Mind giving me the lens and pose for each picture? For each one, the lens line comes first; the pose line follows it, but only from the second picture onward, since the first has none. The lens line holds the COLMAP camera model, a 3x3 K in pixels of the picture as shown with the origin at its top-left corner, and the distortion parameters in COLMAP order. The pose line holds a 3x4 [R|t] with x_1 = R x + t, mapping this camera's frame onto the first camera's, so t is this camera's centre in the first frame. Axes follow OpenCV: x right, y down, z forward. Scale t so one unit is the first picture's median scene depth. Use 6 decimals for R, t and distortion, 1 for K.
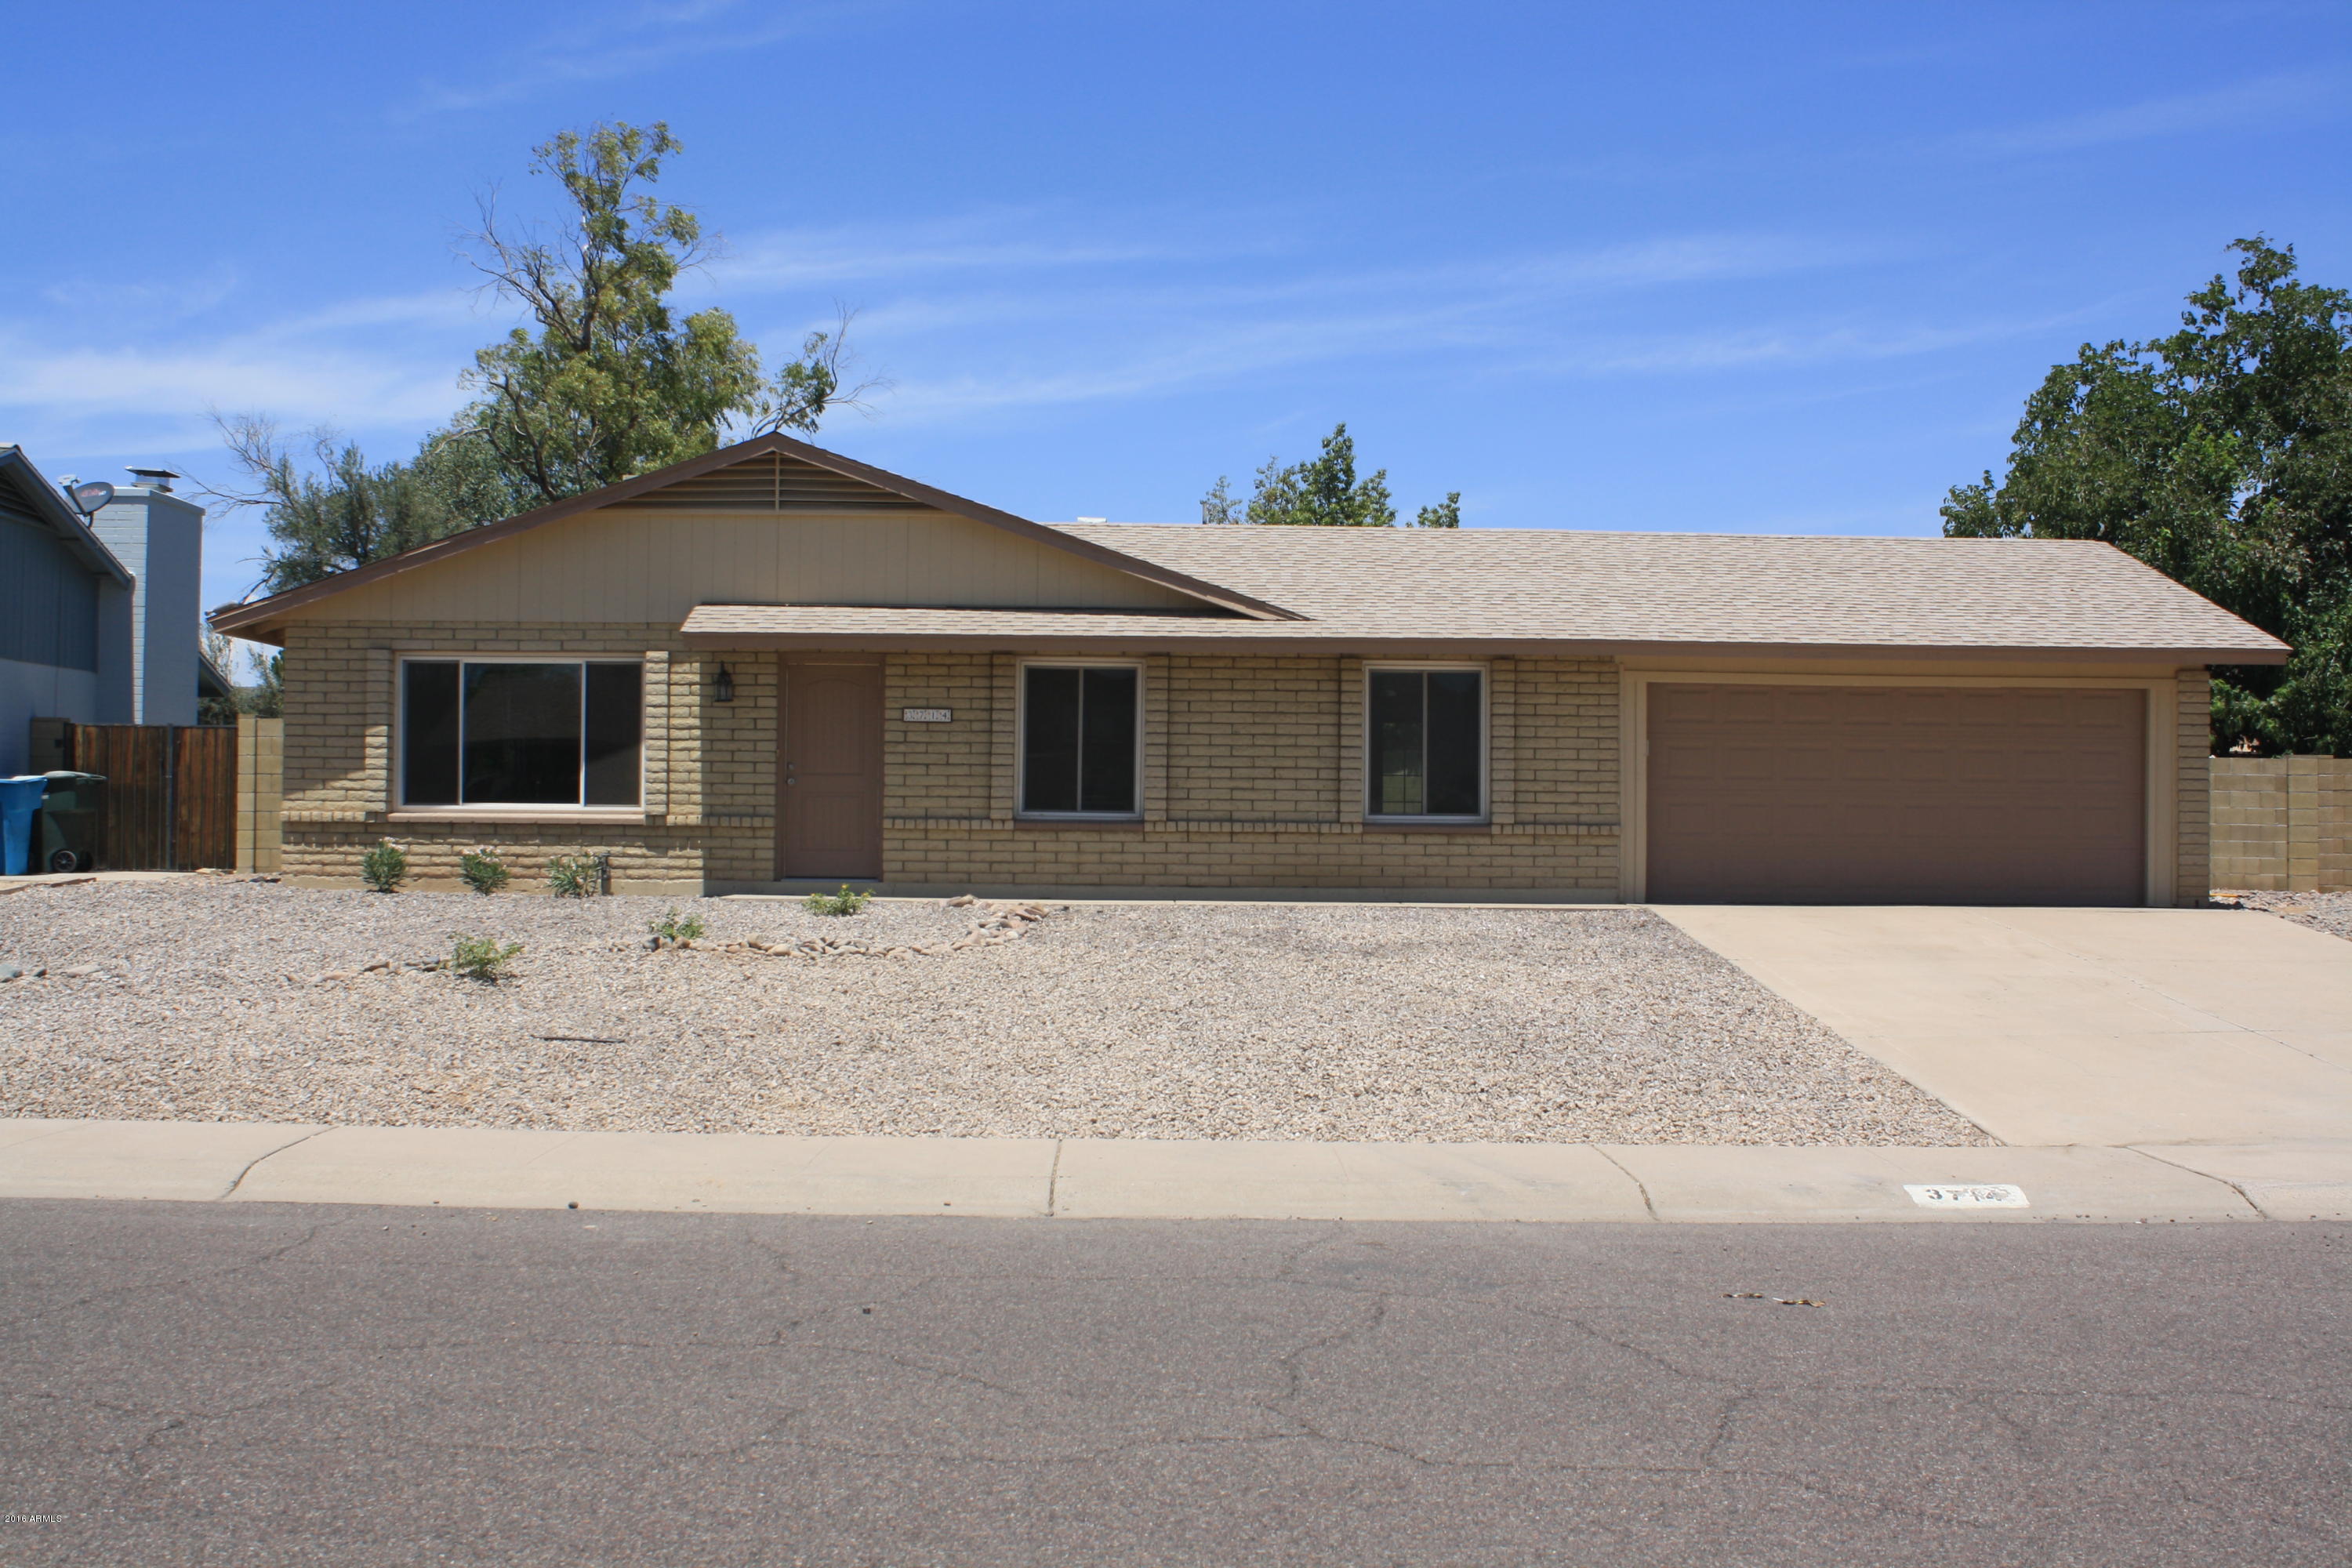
lens RADIAL K [[2498.3, 0, 1176.0], [0, 2498.3, 785.0], [0, 0, 1]] dist [-0.062746, 0.000000]
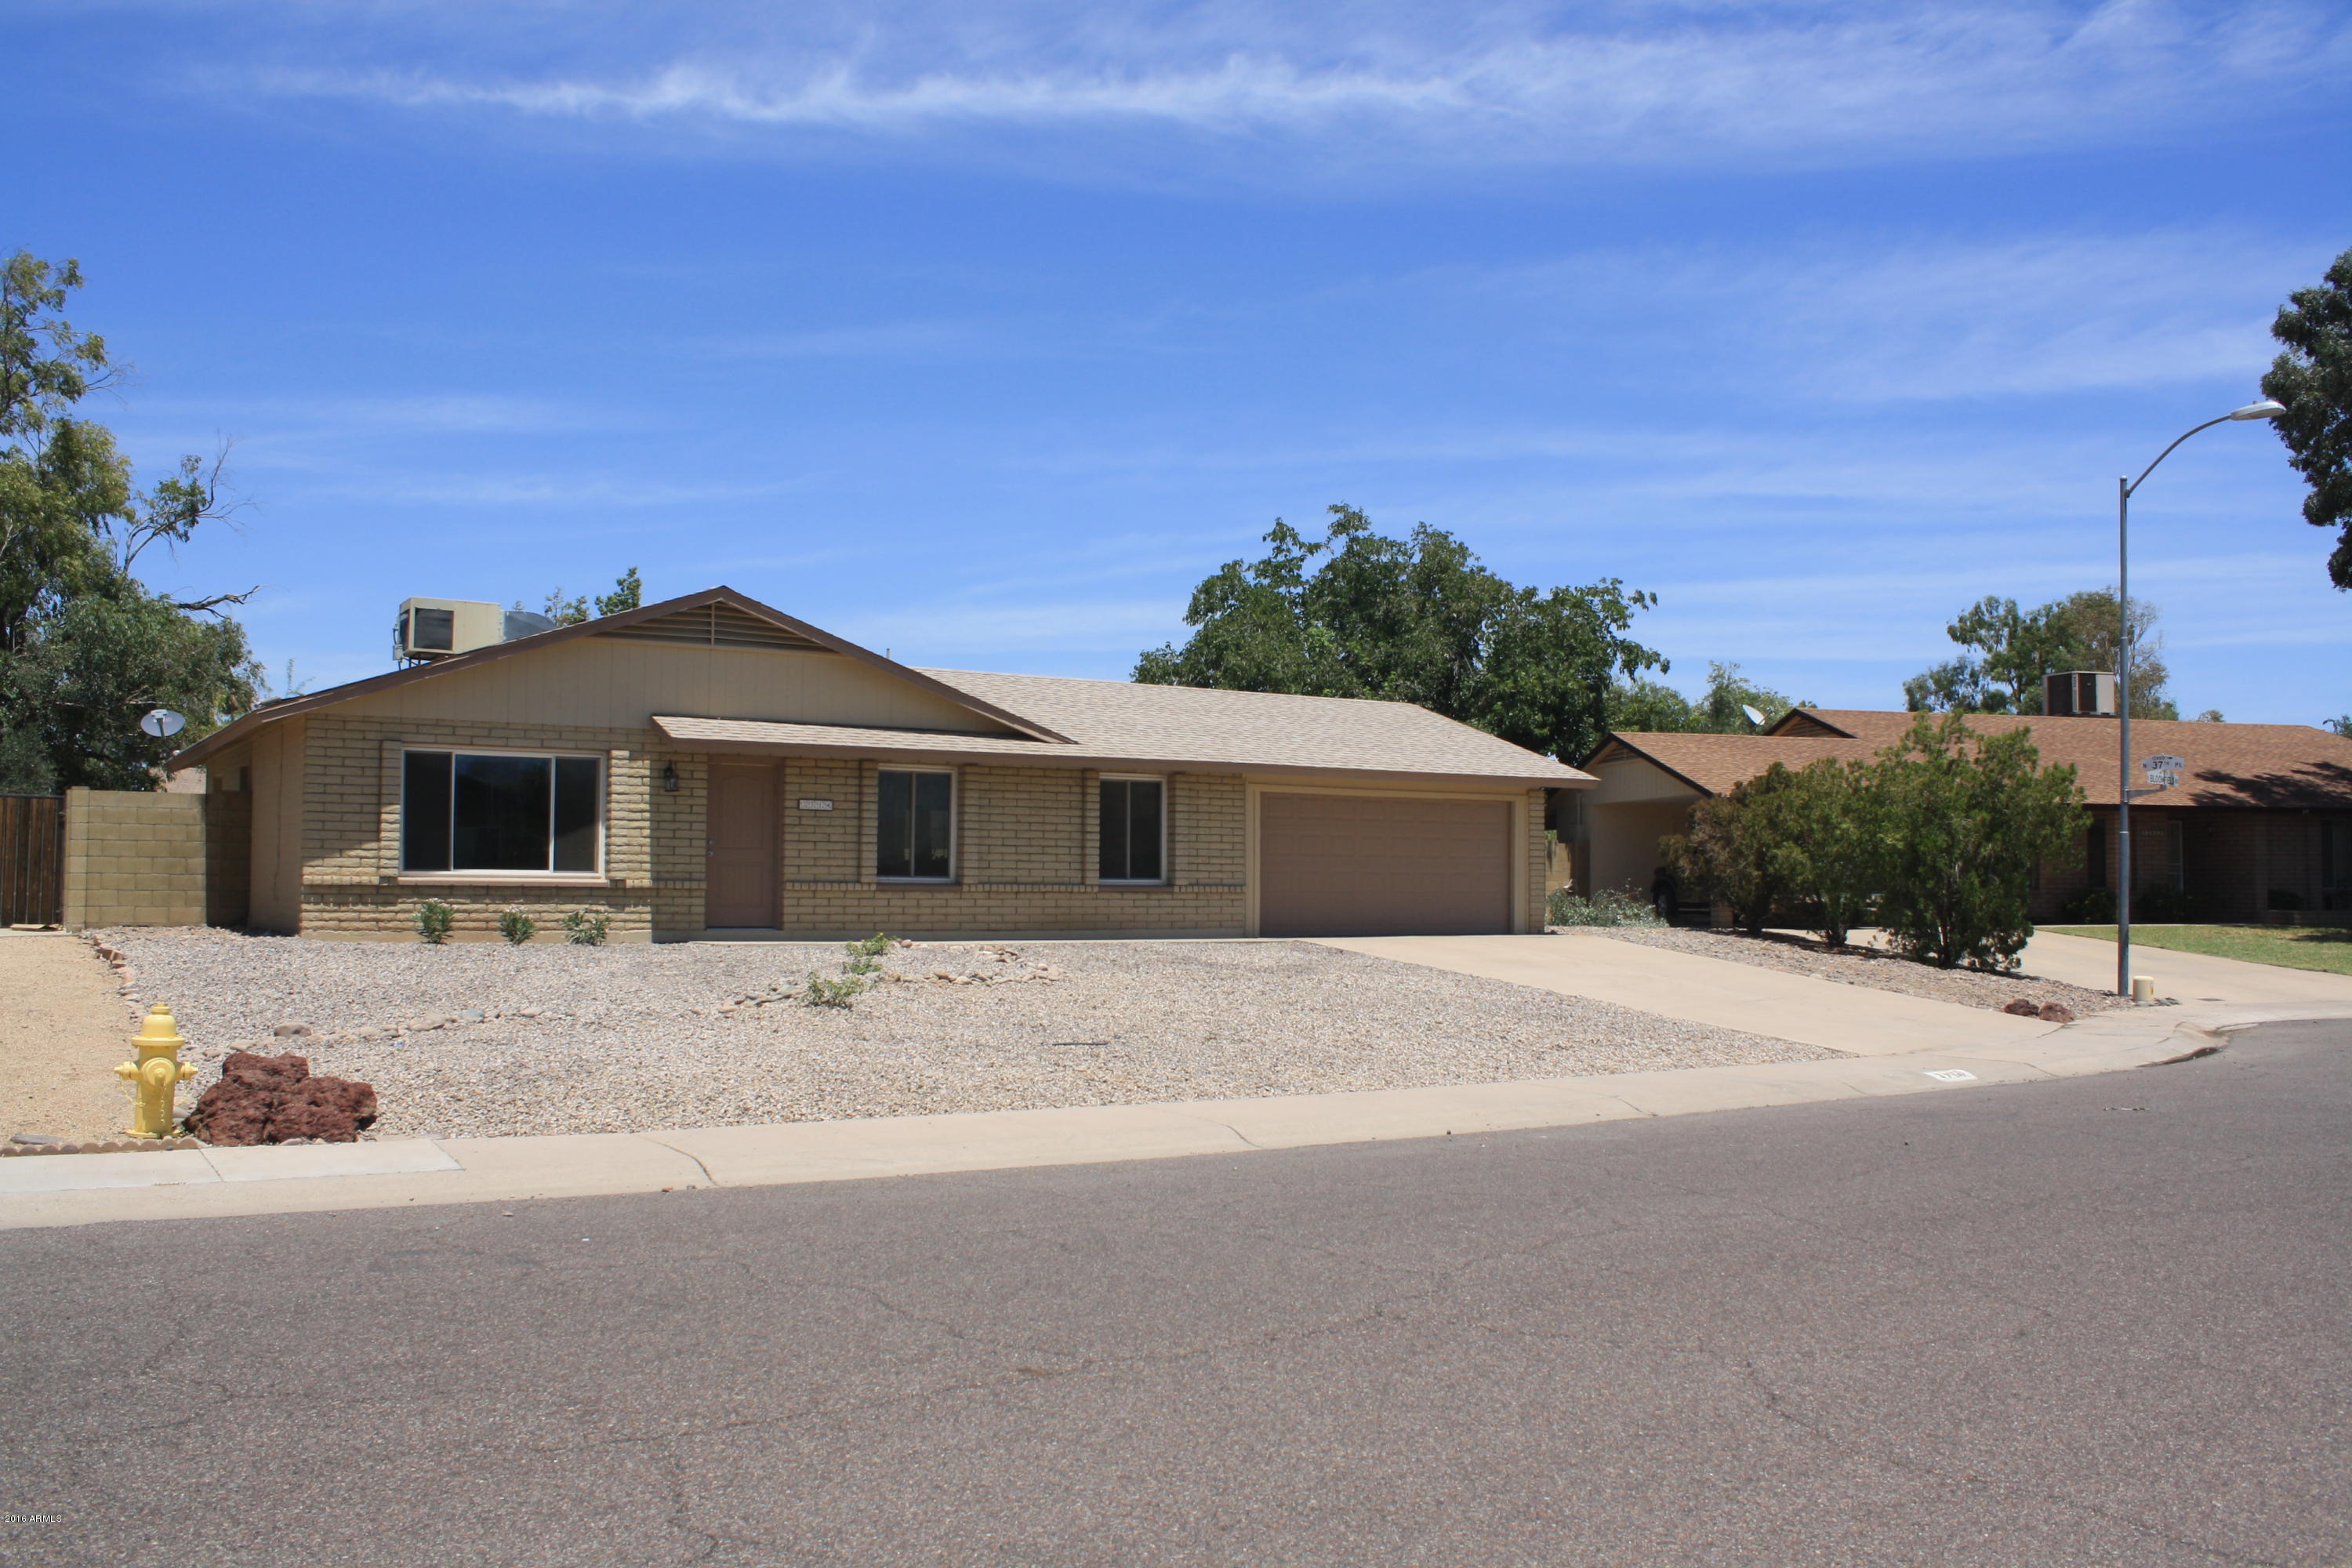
lens RADIAL K [[1967.6, 0, 1176.4], [0, 1967.6, 774.5], [0, 0, 1]] dist [-0.086834, 0.022066]
pose [[0.854614, 0.026437, 0.518590, -0.480105], [-0.007624, 0.999234, -0.038375, -0.005343], [-0.519208, 0.028842, 0.854161, 0.001647]]
